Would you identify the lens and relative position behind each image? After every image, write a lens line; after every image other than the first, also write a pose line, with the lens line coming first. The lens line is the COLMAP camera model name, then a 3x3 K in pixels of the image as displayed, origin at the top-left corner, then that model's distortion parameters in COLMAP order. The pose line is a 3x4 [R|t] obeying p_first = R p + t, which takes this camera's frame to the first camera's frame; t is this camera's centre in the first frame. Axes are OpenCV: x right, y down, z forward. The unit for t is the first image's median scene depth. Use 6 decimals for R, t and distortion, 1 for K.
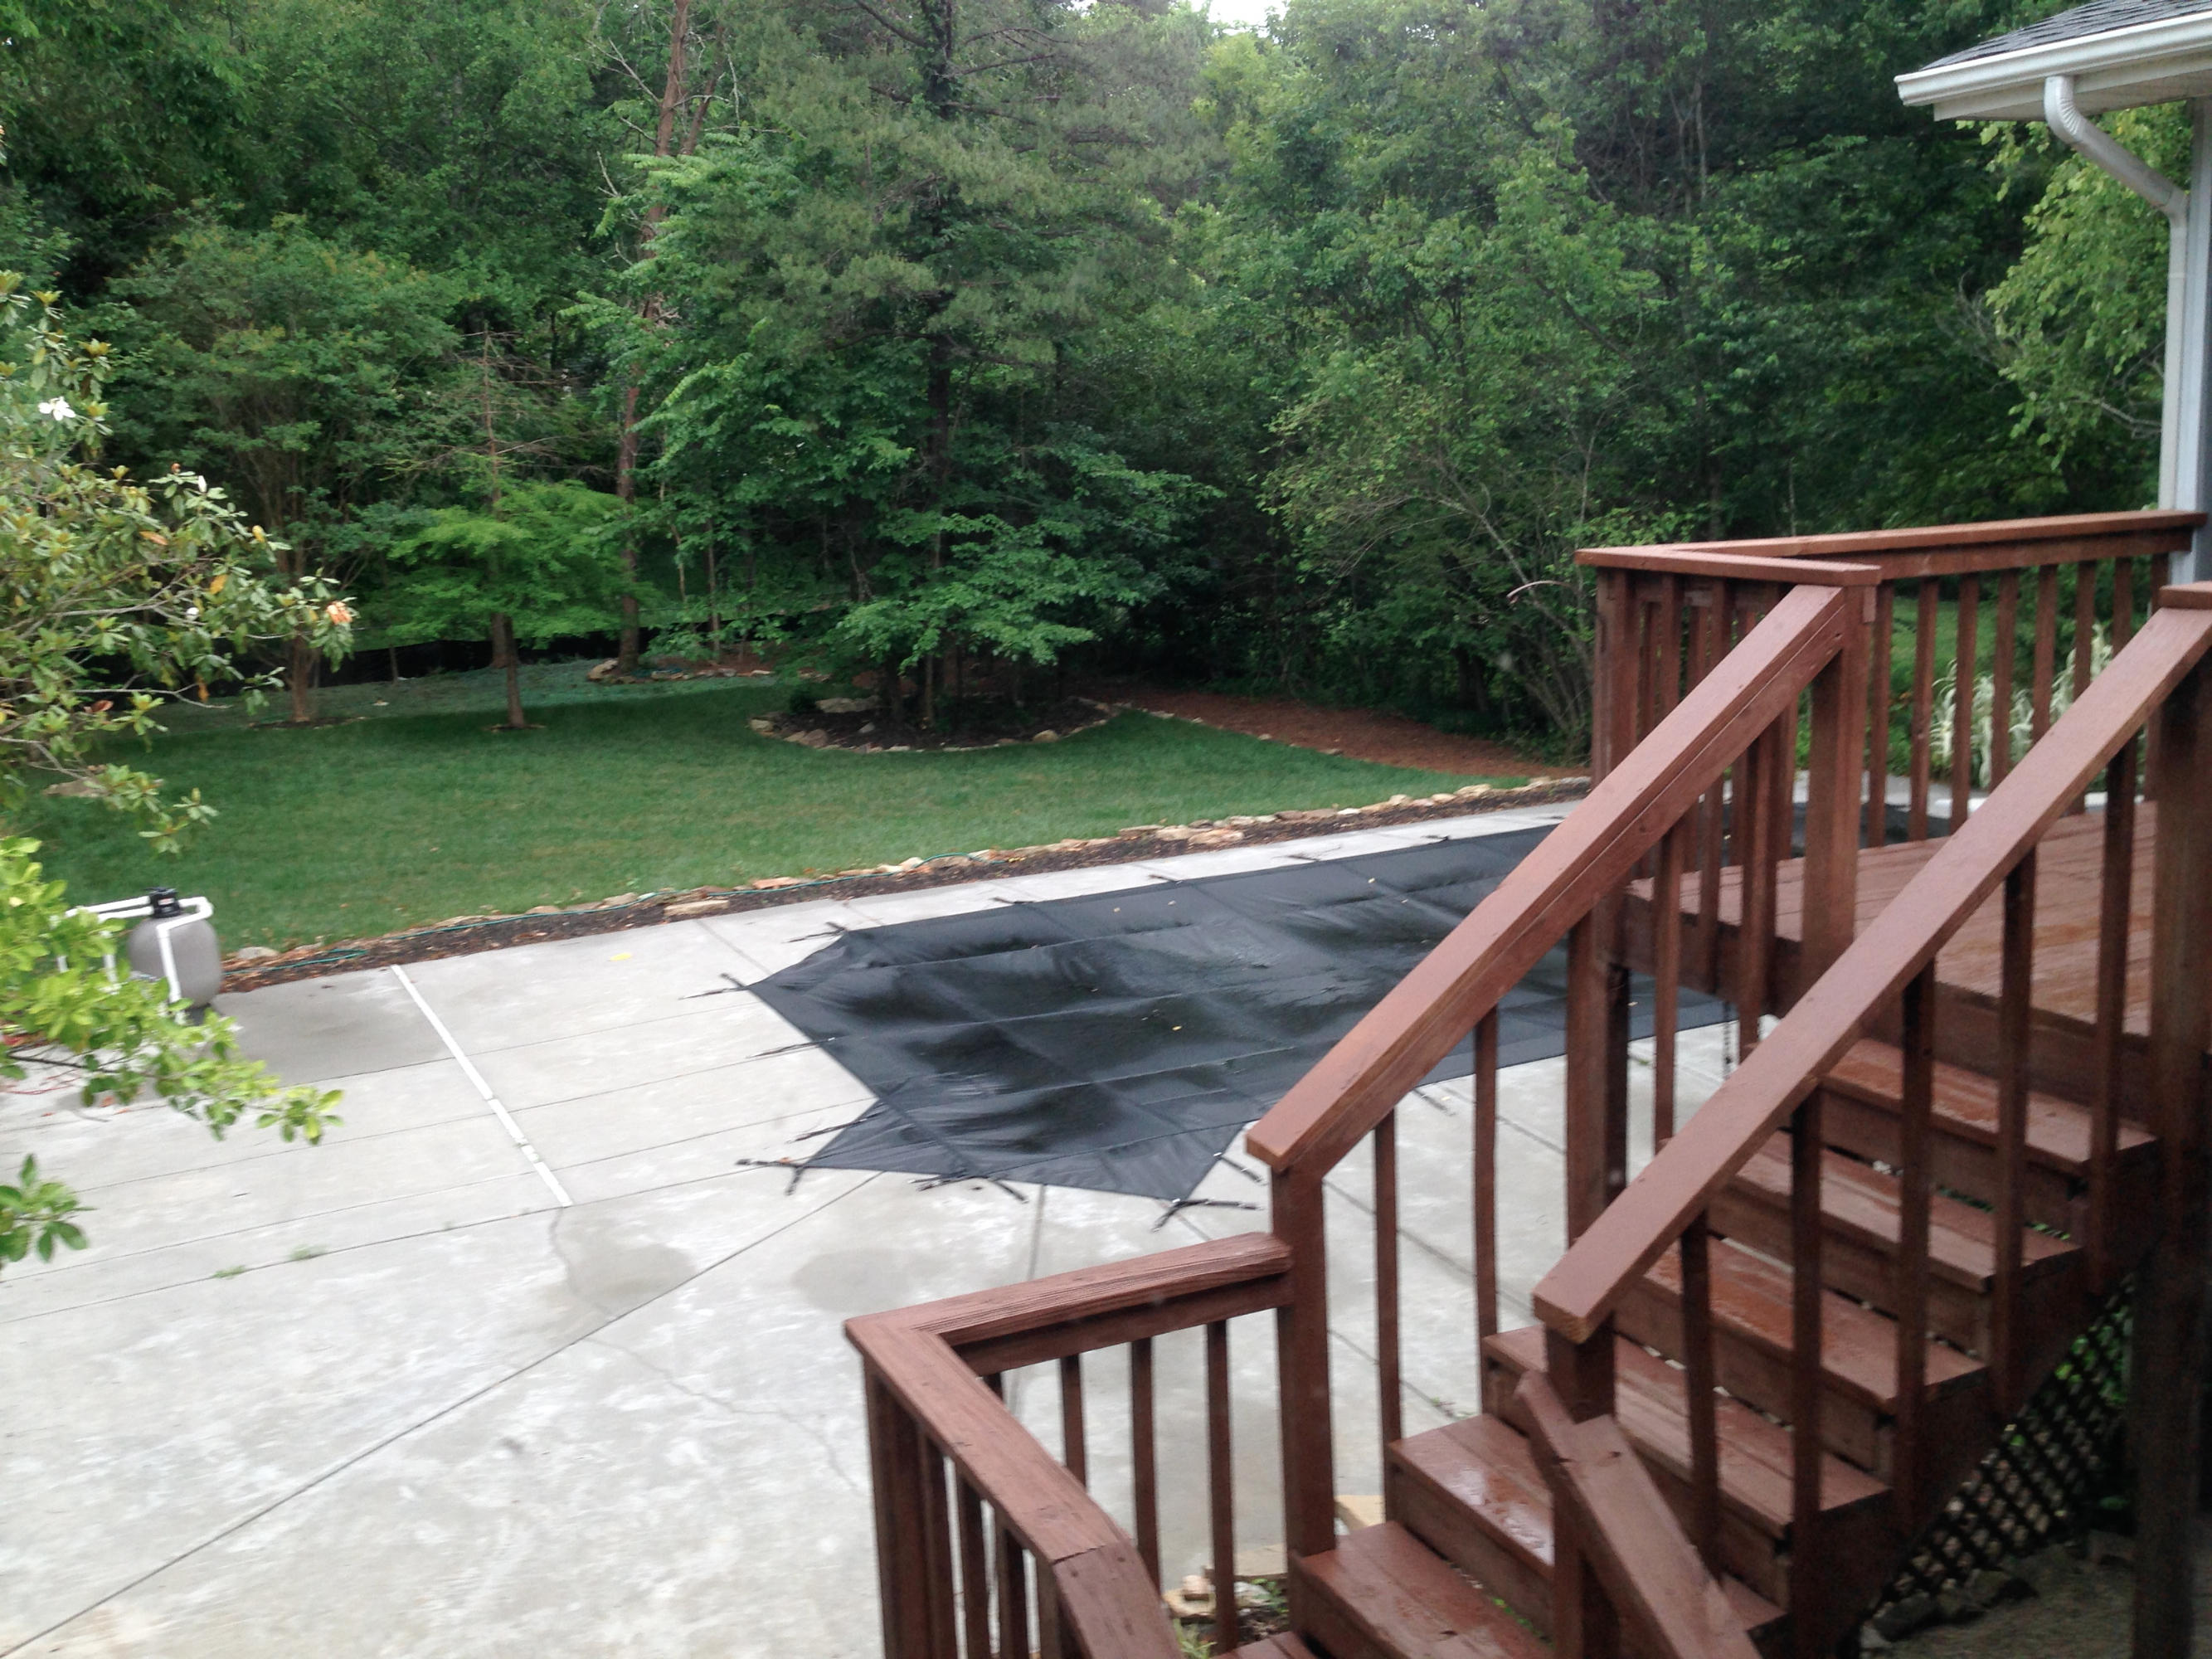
lens RADIAL K [[2091.0, 0, 1107.4], [0, 2091.0, 821.5], [0, 0, 1]] dist [0.040934, 0.000000]
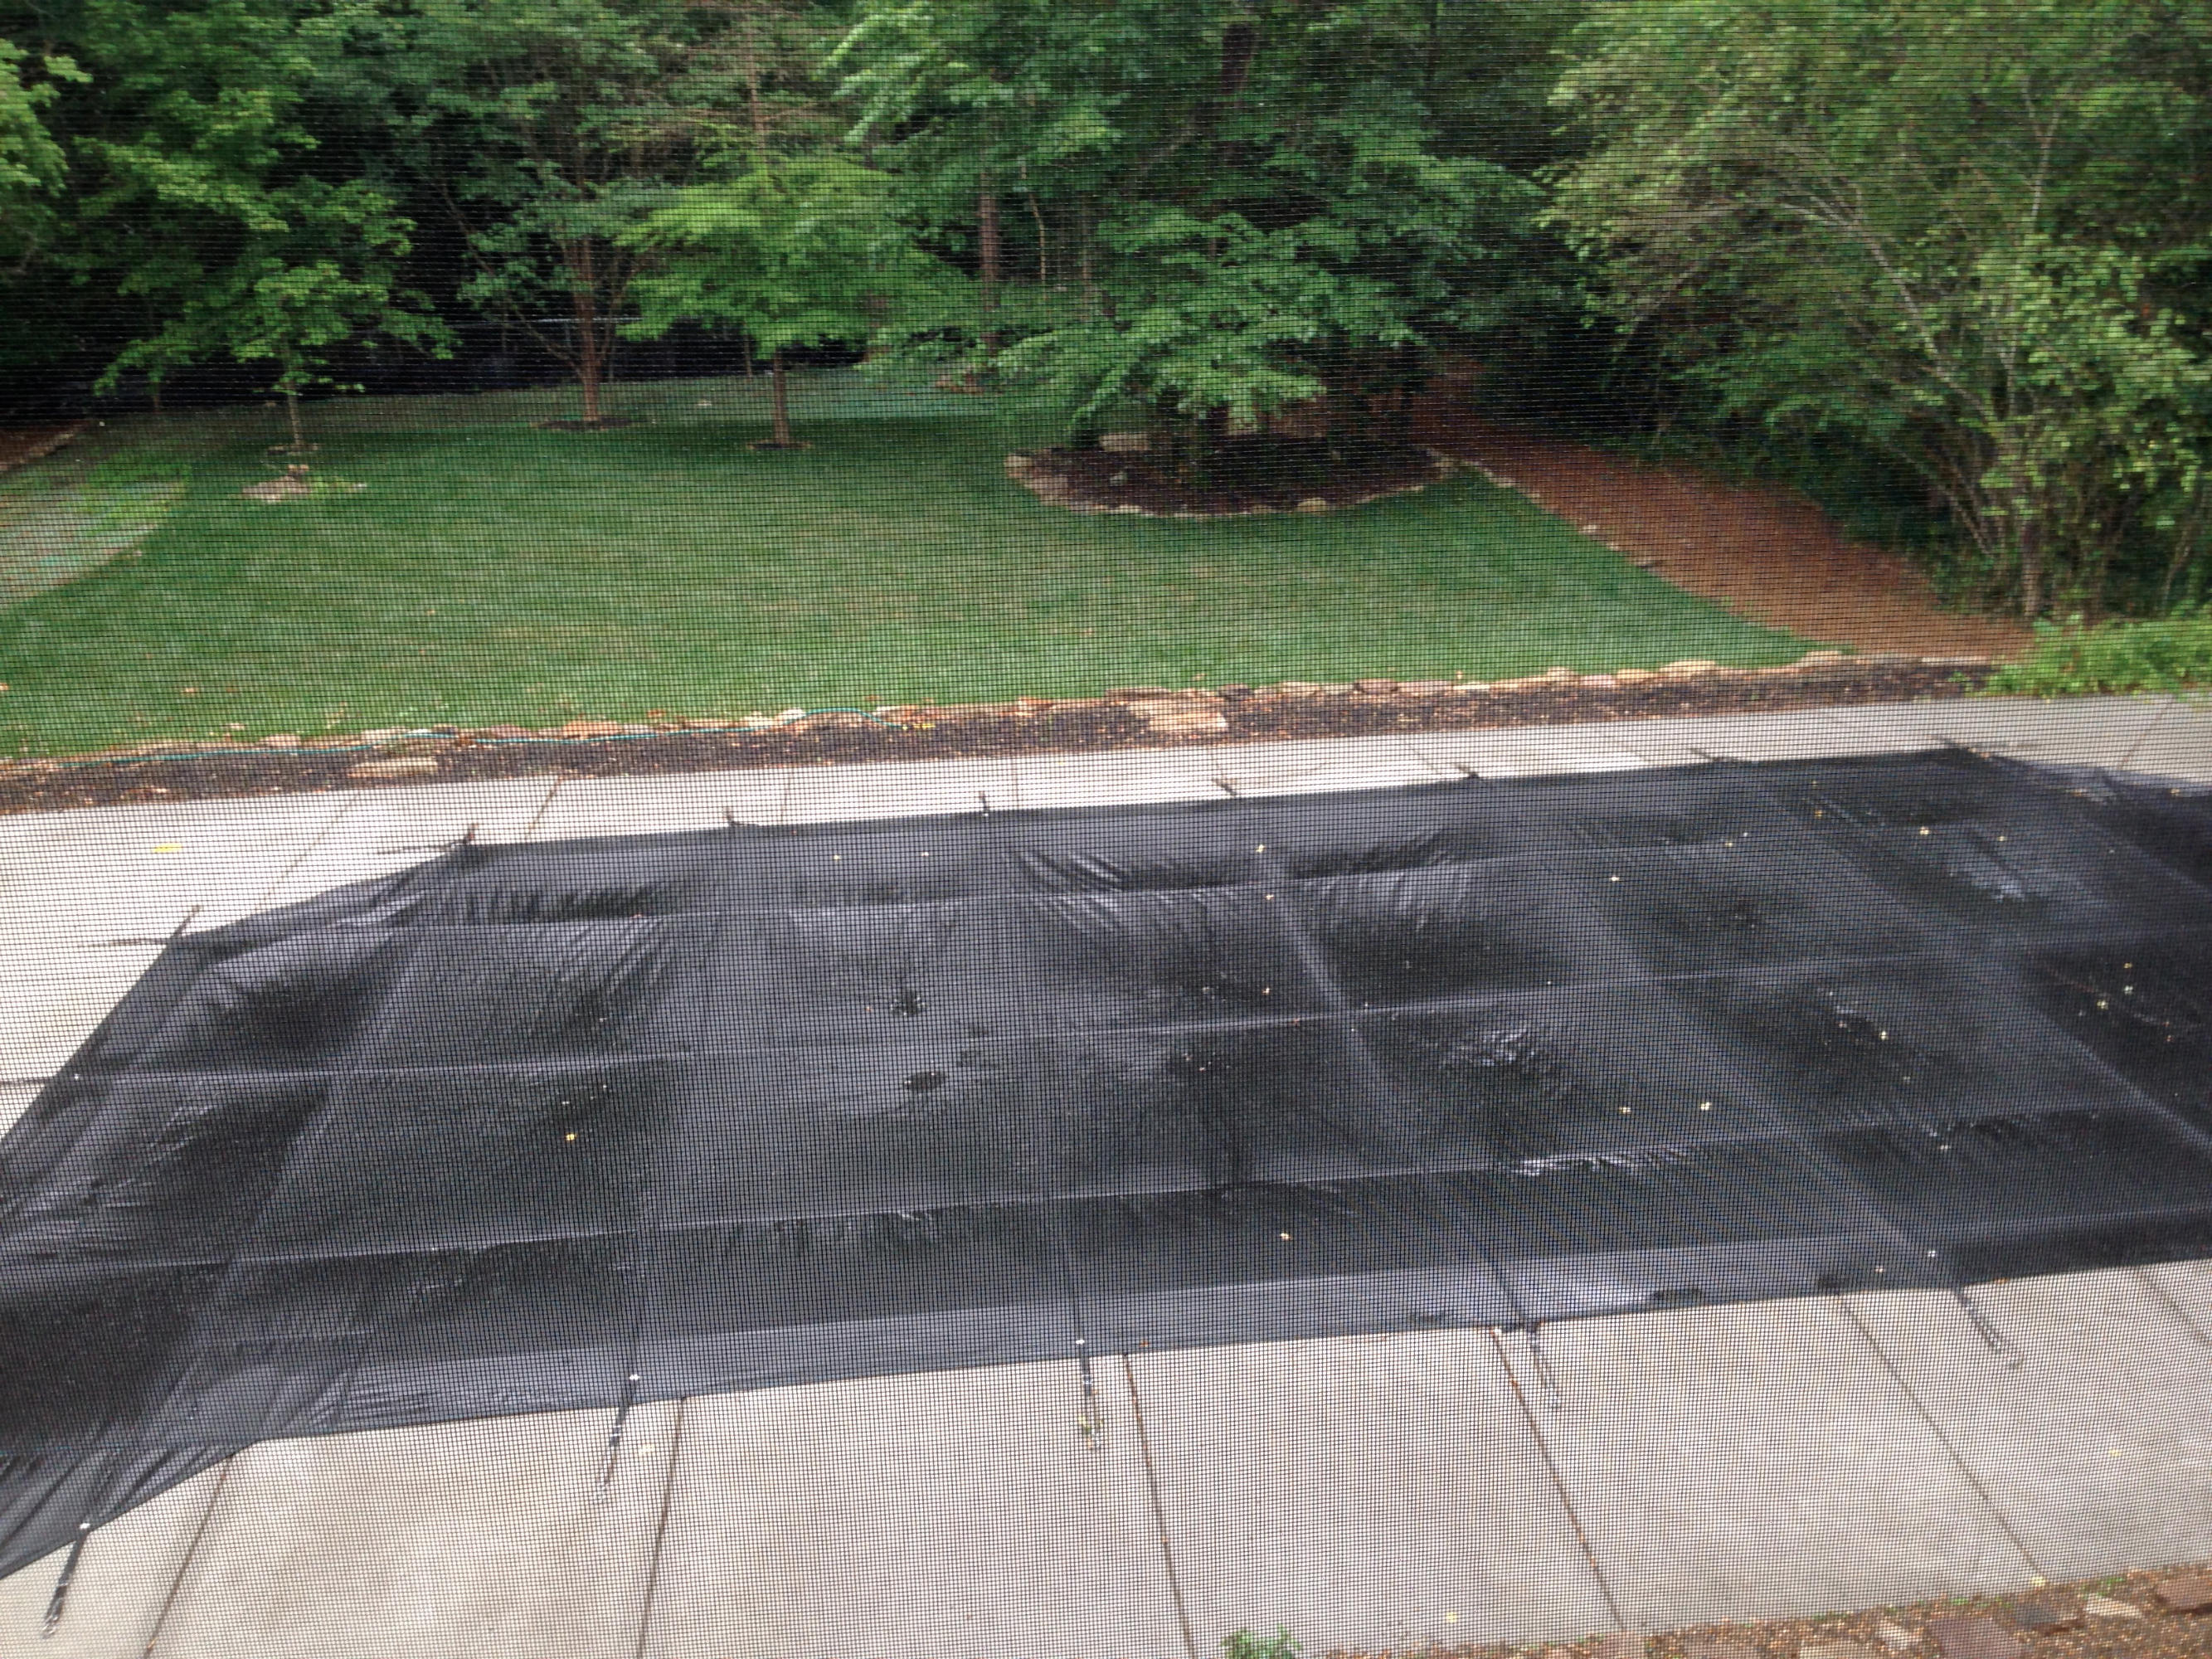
lens RADIAL K [[2091.0, 0, 1102.0], [0, 2091.0, 820.0], [0, 0, 1]] dist [0.040934, 0.000000]
pose [[0.934690, 0.123055, -0.333484, 0.180089], [-0.070012, 0.983521, 0.166688, -0.052025], [0.348500, -0.132454, 0.927903, 0.233604]]
